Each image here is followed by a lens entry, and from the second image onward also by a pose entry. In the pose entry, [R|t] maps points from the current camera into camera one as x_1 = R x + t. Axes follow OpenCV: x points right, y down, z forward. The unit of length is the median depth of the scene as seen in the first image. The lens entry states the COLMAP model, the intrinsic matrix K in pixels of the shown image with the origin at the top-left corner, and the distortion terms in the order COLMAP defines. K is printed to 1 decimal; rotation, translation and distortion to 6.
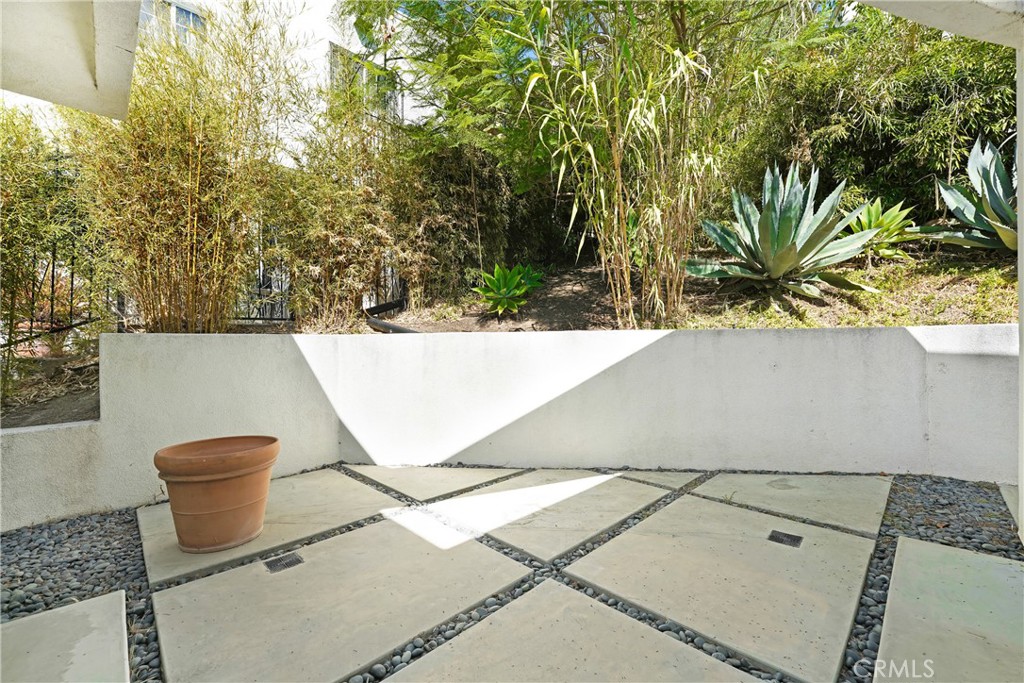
lens RADIAL K [[428.3, 0, 545.5], [0, 428.3, 345.9], [0, 0, 1]] dist [-0.021670, 0.002053]
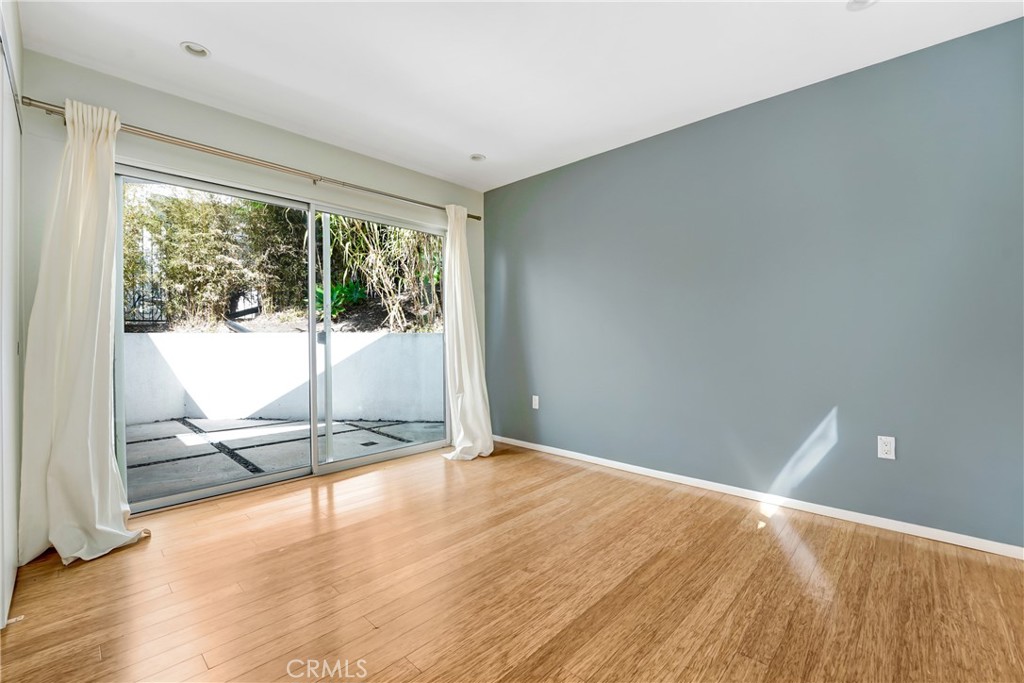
lens RADIAL K [[428.3, 0, 521.4], [0, 428.3, 342.3], [0, 0, 1]] dist [-0.021670, 0.002053]
pose [[0.999693, 0.008477, 0.023260, 0.555972], [-0.008632, 0.999941, 0.006574, -0.012140], [-0.023203, -0.006772, 0.999708, -0.436447]]
